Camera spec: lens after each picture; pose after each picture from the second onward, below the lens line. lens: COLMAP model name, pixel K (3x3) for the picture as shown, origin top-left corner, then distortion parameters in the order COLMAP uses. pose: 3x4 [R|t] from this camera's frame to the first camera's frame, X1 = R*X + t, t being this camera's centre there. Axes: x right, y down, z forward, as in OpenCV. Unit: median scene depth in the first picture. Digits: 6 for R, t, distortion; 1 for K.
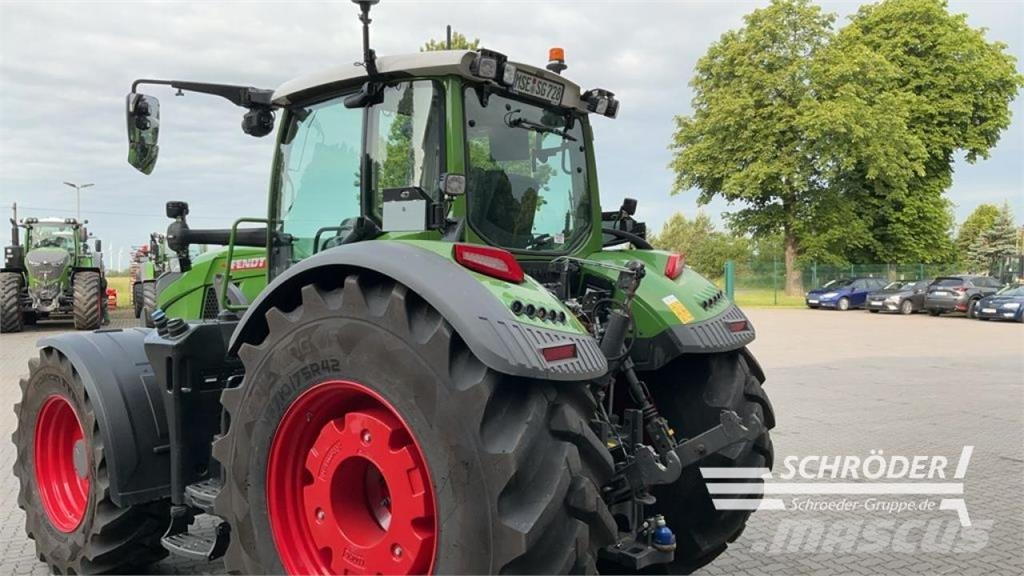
lens RADIAL K [[805.6, 0, 508.8], [0, 805.6, 280.4], [0, 0, 1]] dist [0.079393, -0.152006]
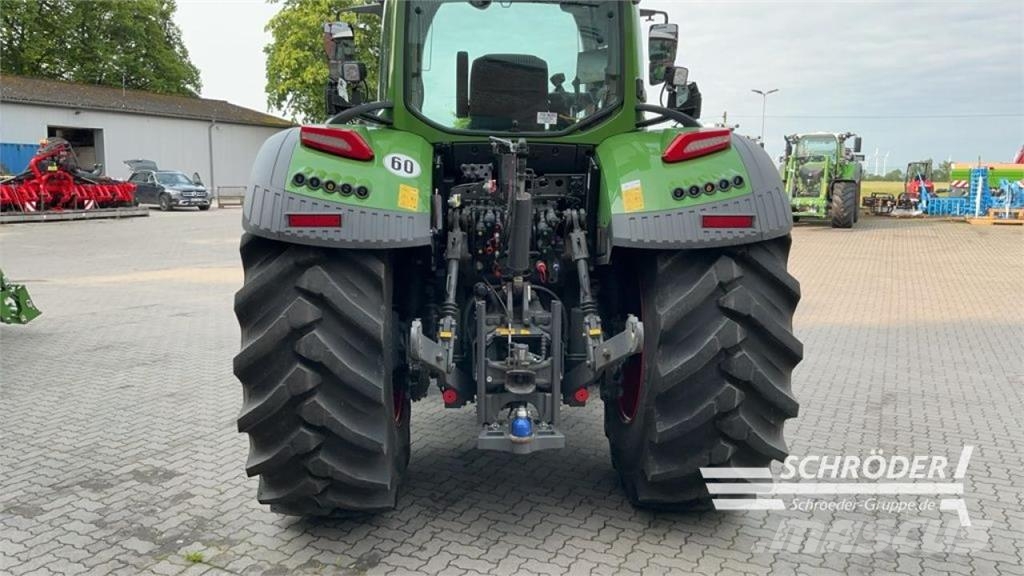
lens RADIAL K [[805.6, 0, 508.4], [0, 805.6, 294.9], [0, 0, 1]] dist [0.079393, -0.152006]
pose [[0.645229, 0.119189, -0.754634, 0.772537], [-0.016594, 0.989709, 0.142130, 0.018864], [0.763809, -0.079184, 0.640567, 0.329981]]
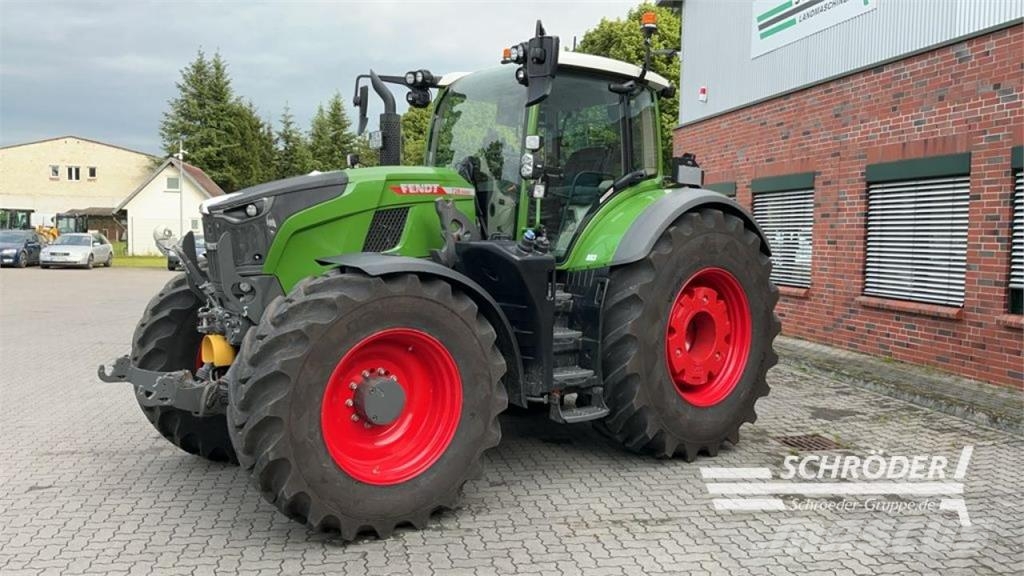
lens RADIAL K [[805.6, 0, 515.0], [0, 805.6, 289.5], [0, 0, 1]] dist [0.079393, -0.152006]
pose [[0.223486, -0.055819, 0.973108, -1.543397], [-0.012160, 0.998121, 0.060047, 0.052391], [-0.974631, -0.025253, 0.222387, 0.774134]]
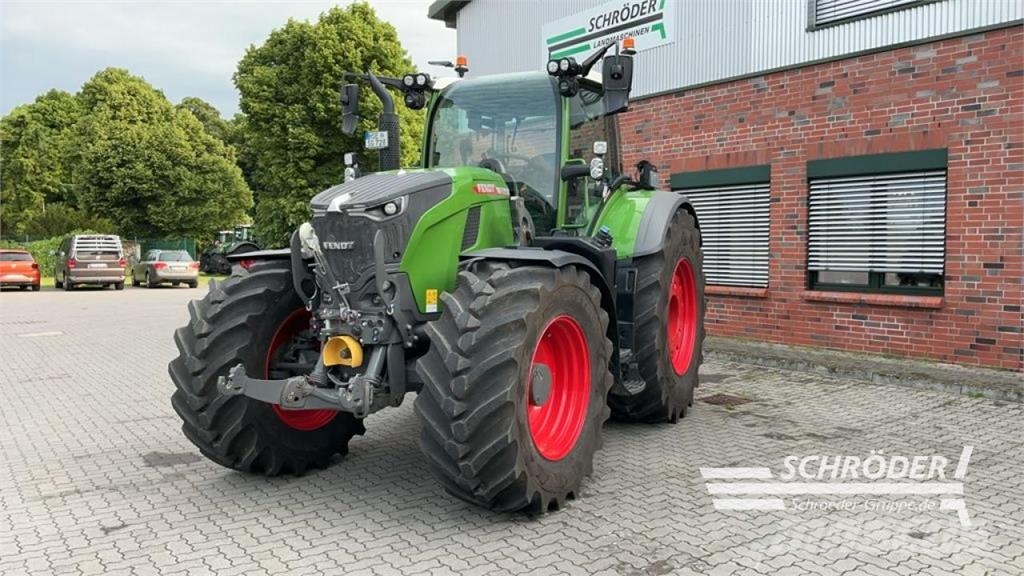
lens RADIAL K [[805.6, 0, 513.5], [0, 805.6, 289.9], [0, 0, 1]] dist [0.079393, -0.152006]
pose [[-0.198451, -0.050446, 0.978812, -1.655189], [0.009227, 0.998534, 0.053333, 0.068613], [-0.980067, 0.019615, -0.197694, 1.402009]]
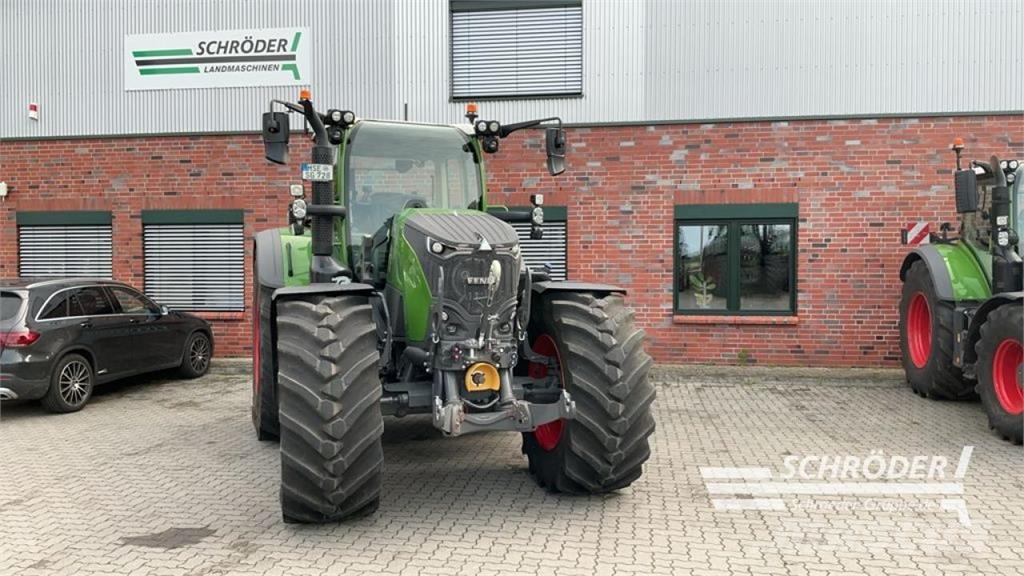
lens RADIAL K [[805.6, 0, 511.5], [0, 805.6, 290.4], [0, 0, 1]] dist [0.079393, -0.152006]
pose [[-0.834433, -0.006859, 0.551066, -1.245106], [0.009303, 0.999605, 0.026529, 0.048519], [-0.551030, 0.027264, -0.834040, 2.365260]]
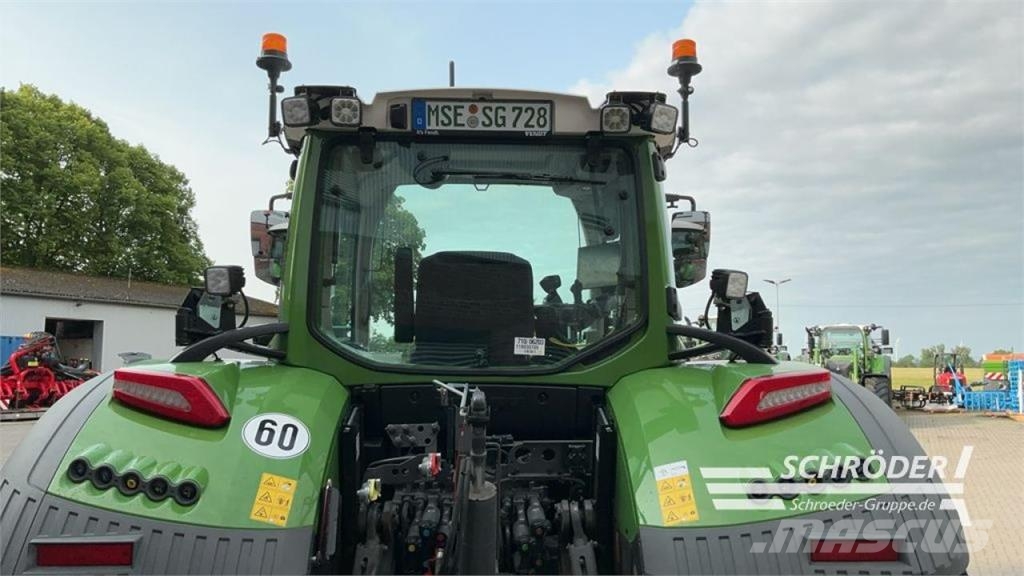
lens RADIAL K [[805.6, 0, 510.7], [0, 805.6, 286.9], [0, 0, 1]] dist [0.079393, -0.152006]
pose [[0.635830, -0.063231, -0.769235, 0.520641], [-0.014513, 0.995483, -0.093825, -0.039997], [0.771693, 0.070820, 0.632040, 0.592239]]
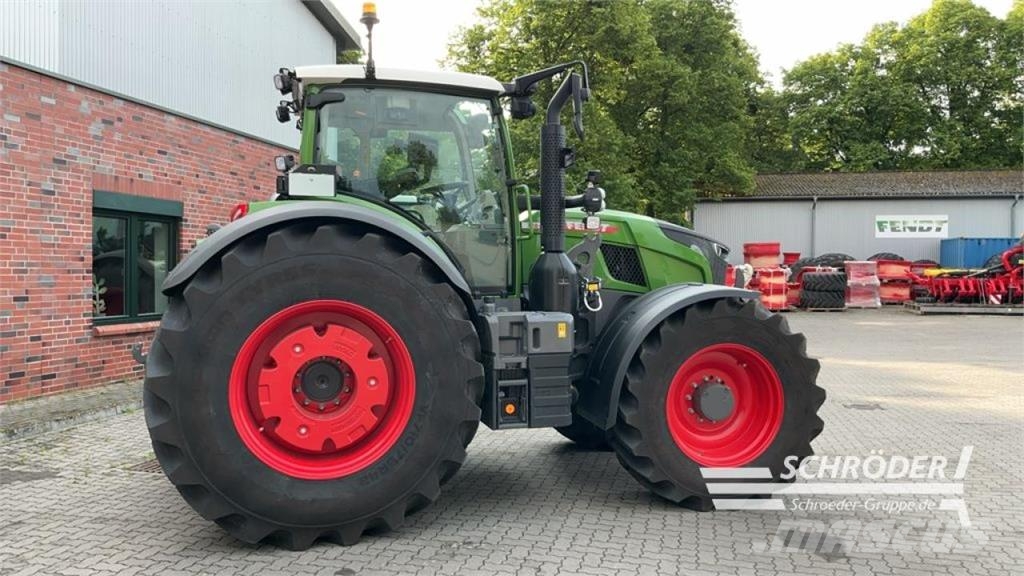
lens RADIAL K [[805.6, 0, 513.6], [0, 805.6, 291.5], [0, 0, 1]] dist [0.079393, -0.152006]
pose [[-0.605126, 0.023014, -0.795797, 0.871769], [-0.002776, 0.999515, 0.031016, 0.042734], [0.796125, 0.020978, -0.604768, 2.032862]]
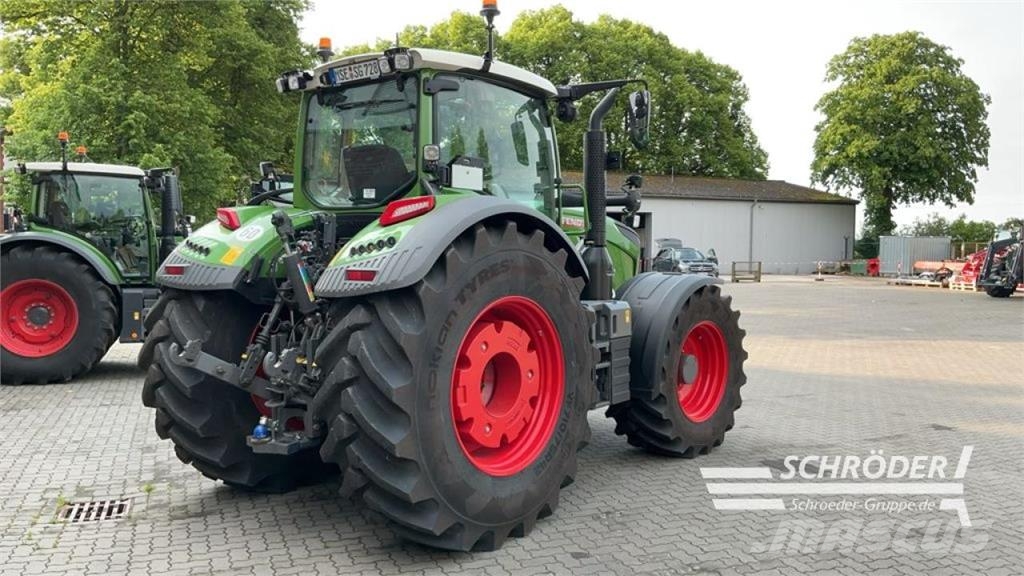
lens RADIAL K [[805.6, 0, 512.7], [0, 805.6, 292.3], [0, 0, 1]] dist [0.079393, -0.152006]
pose [[-0.029700, 0.054773, -0.998057, 1.229699], [-0.010074, 0.998430, 0.055093, 0.024023], [0.999508, 0.011690, -0.029101, 1.232096]]
